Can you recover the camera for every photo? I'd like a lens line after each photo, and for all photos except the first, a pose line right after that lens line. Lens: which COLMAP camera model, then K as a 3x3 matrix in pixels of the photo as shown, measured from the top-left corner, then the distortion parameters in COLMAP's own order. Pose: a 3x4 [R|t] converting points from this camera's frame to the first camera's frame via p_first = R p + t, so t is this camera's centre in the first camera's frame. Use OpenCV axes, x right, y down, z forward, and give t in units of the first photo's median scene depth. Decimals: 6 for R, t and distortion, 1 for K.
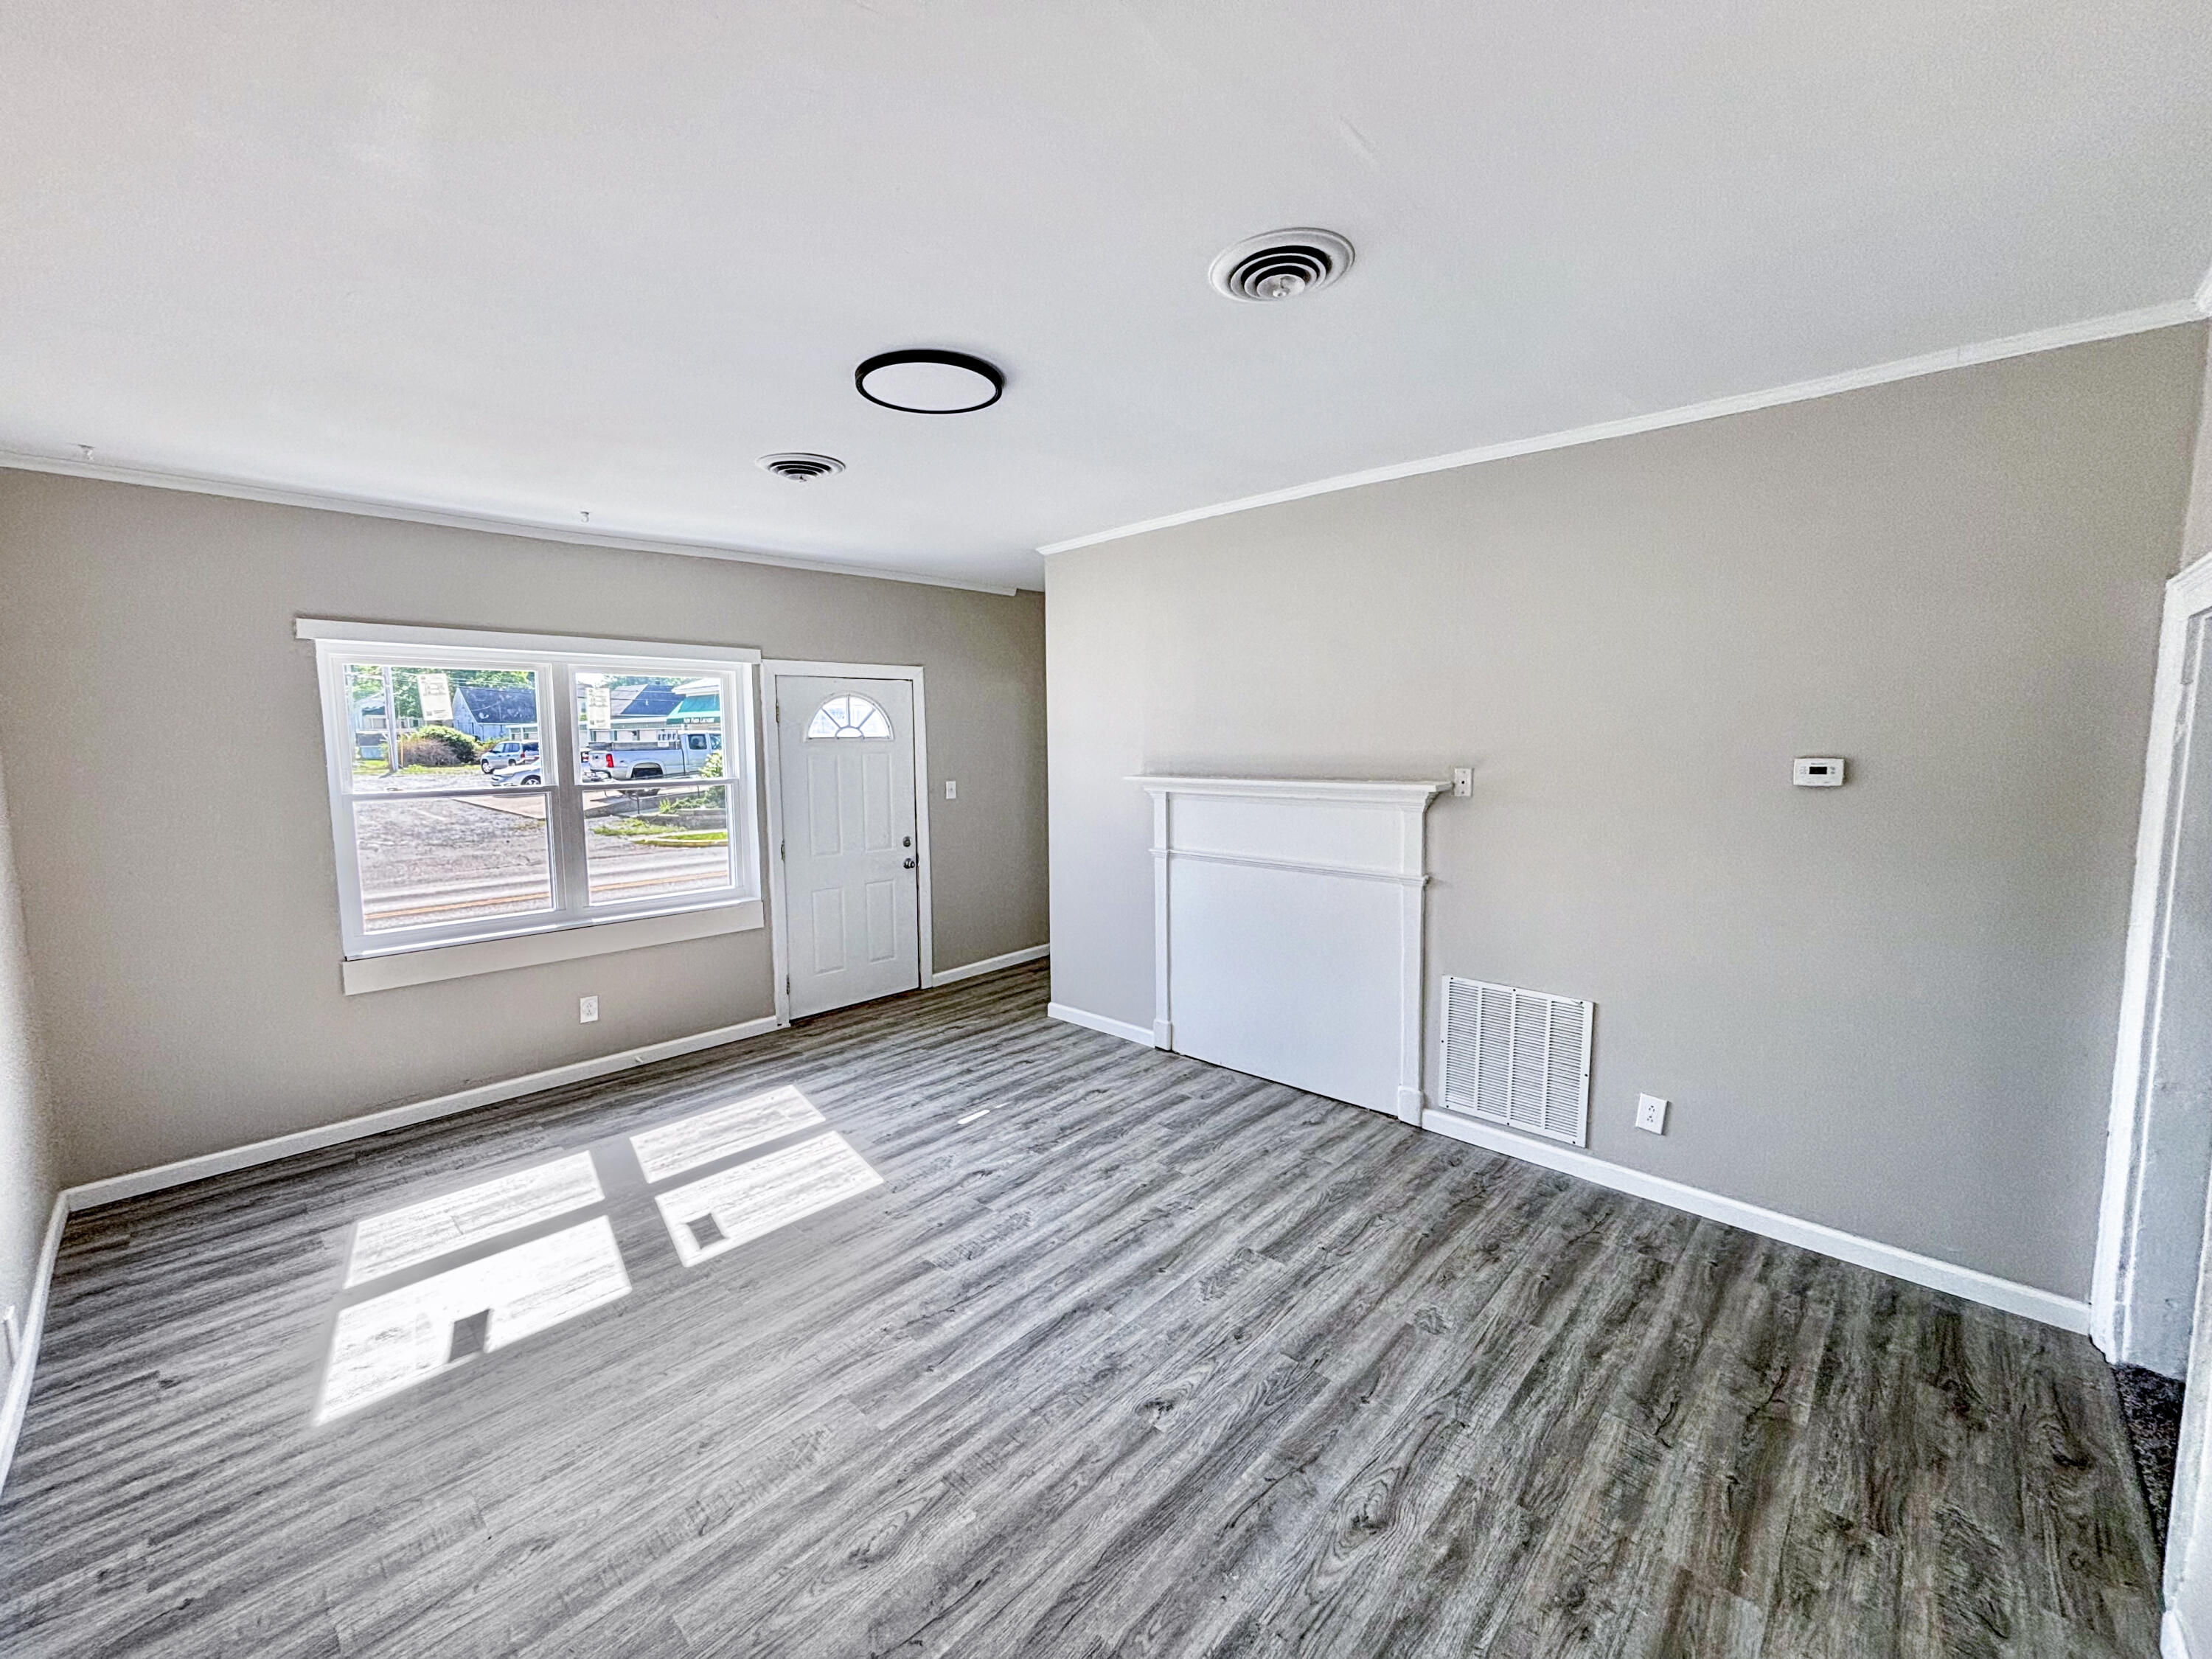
lens RADIAL K [[904.3, 0, 1107.6], [0, 904.3, 825.5], [0, 0, 1]] dist [0.014296, -0.000543]
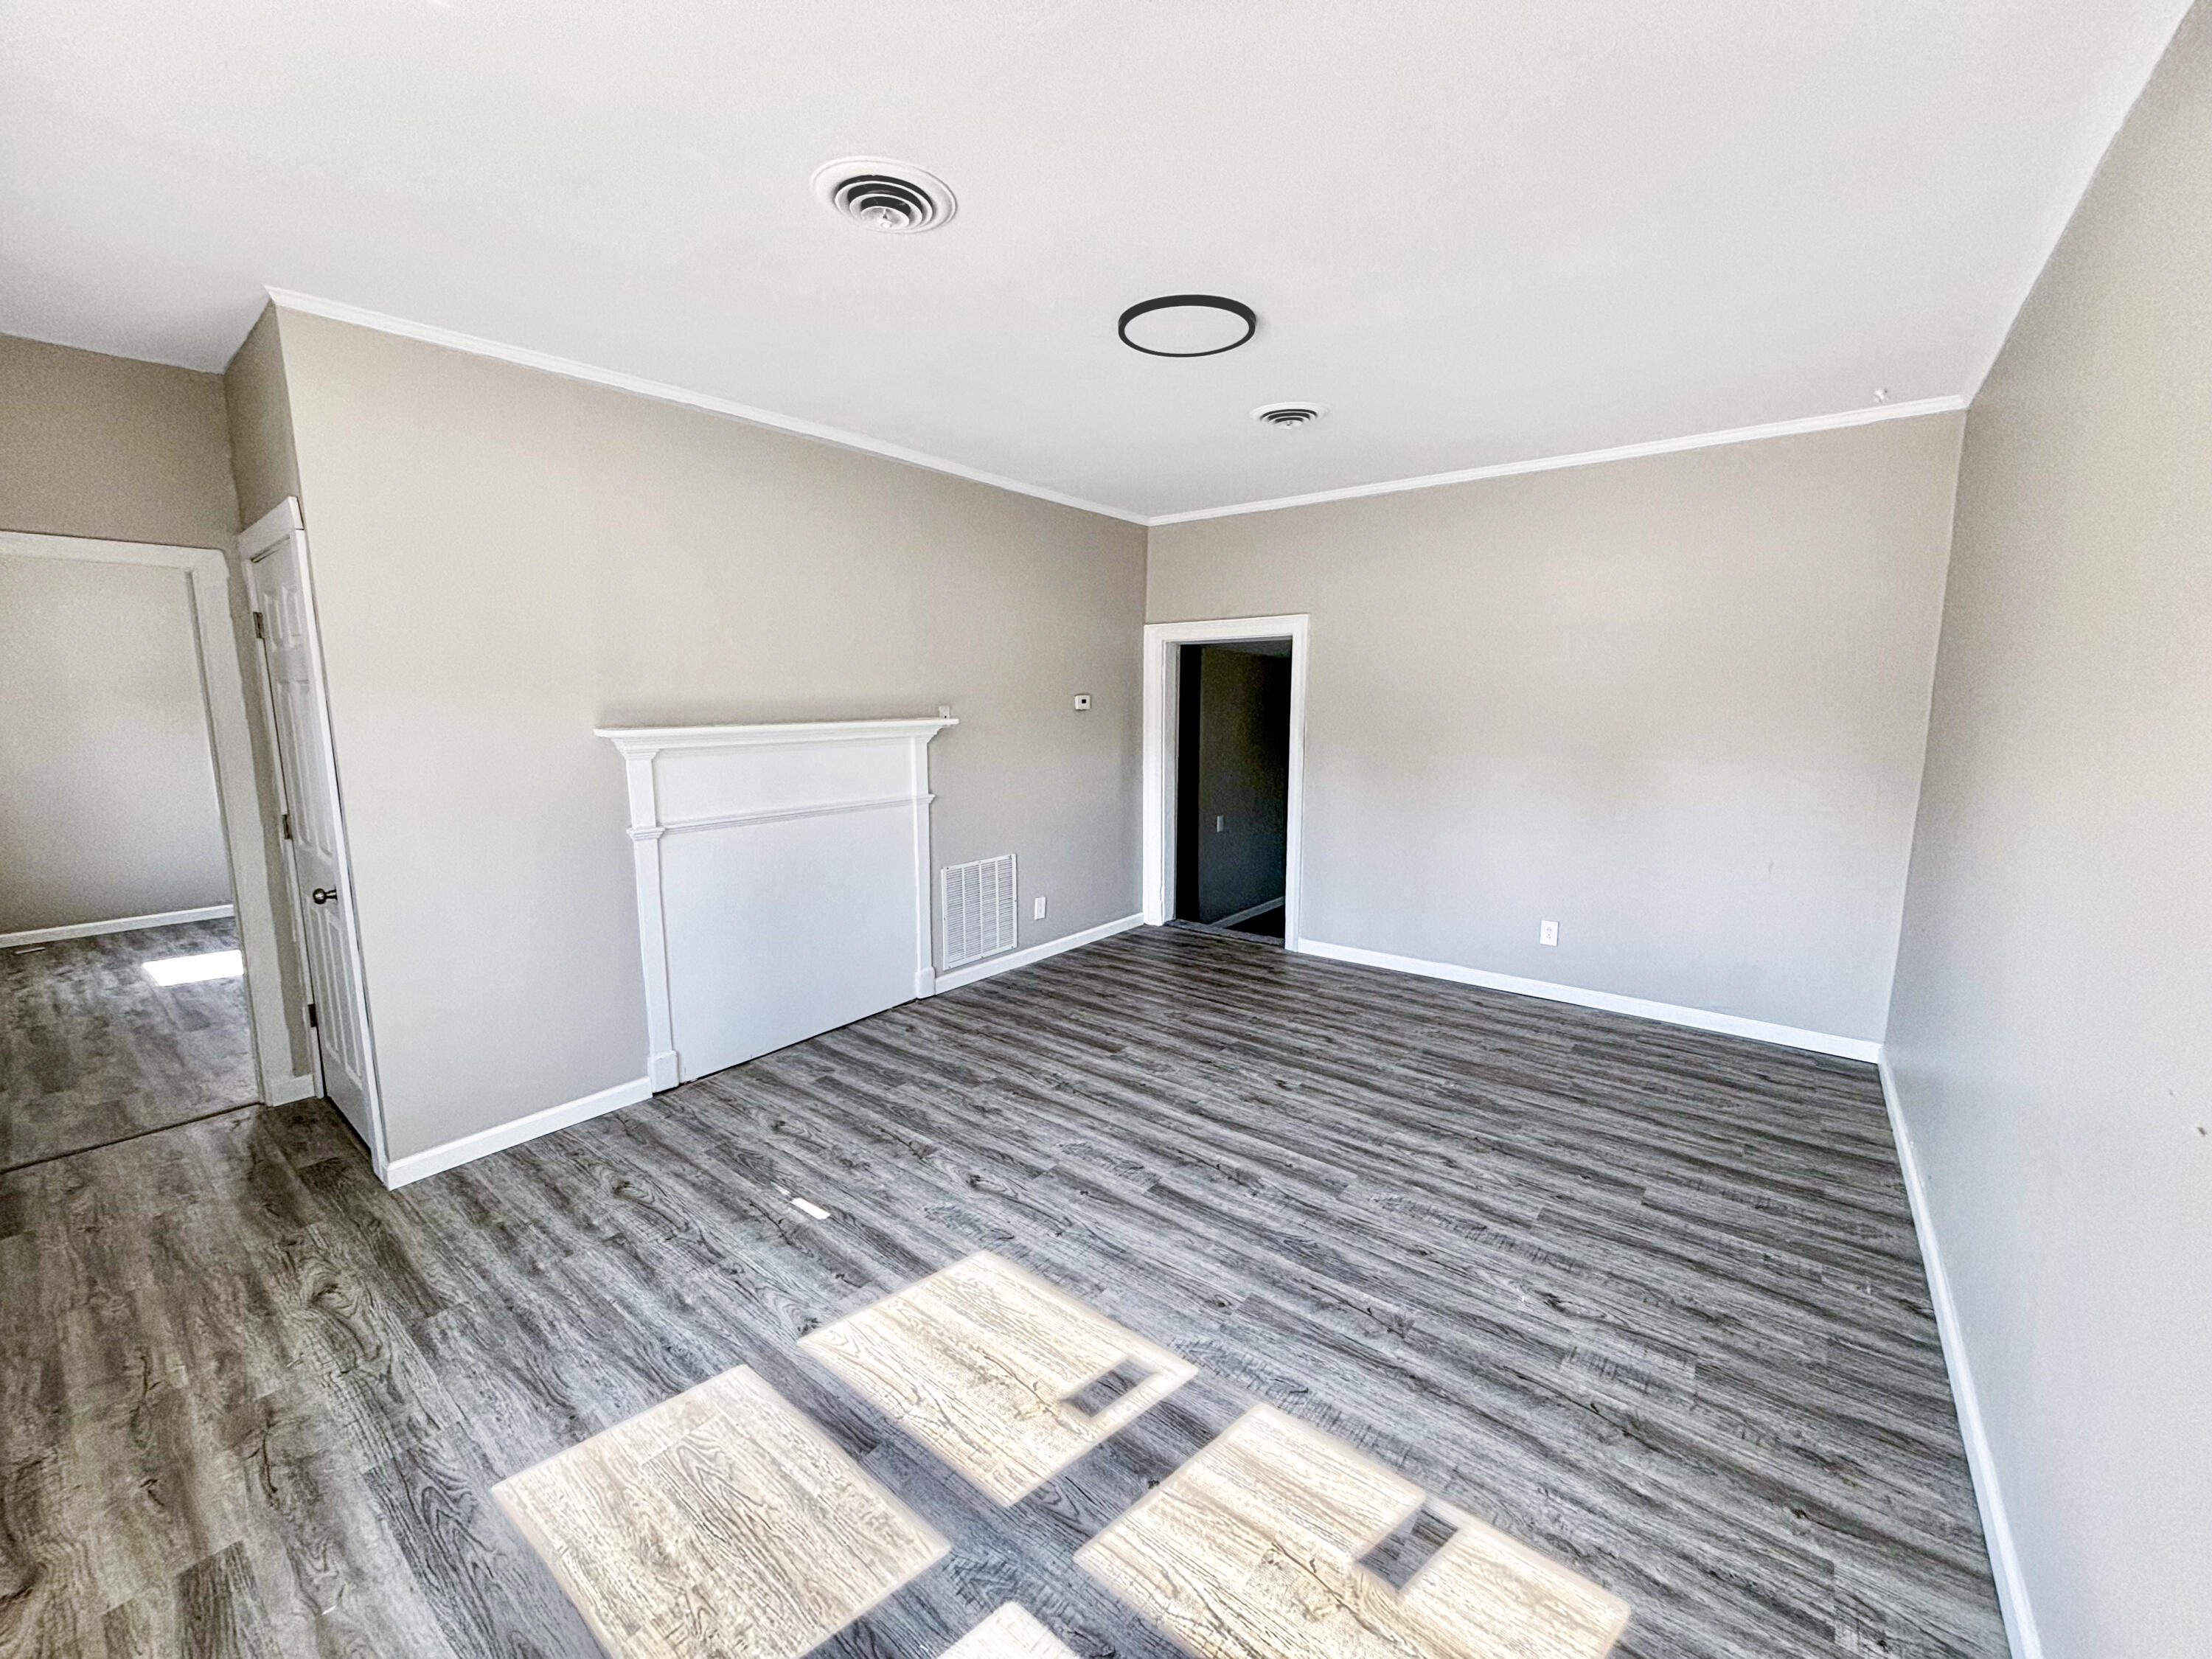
lens RADIAL K [[882.1, 0, 1103.6], [0, 882.1, 811.8], [0, 0, 1]] dist [0.012165, -0.000834]
pose [[-0.078588, -0.122875, 0.989306, -0.999670], [0.114944, 0.984640, 0.131426, -0.061128], [-0.990258, 0.124043, -0.063258, 0.952188]]
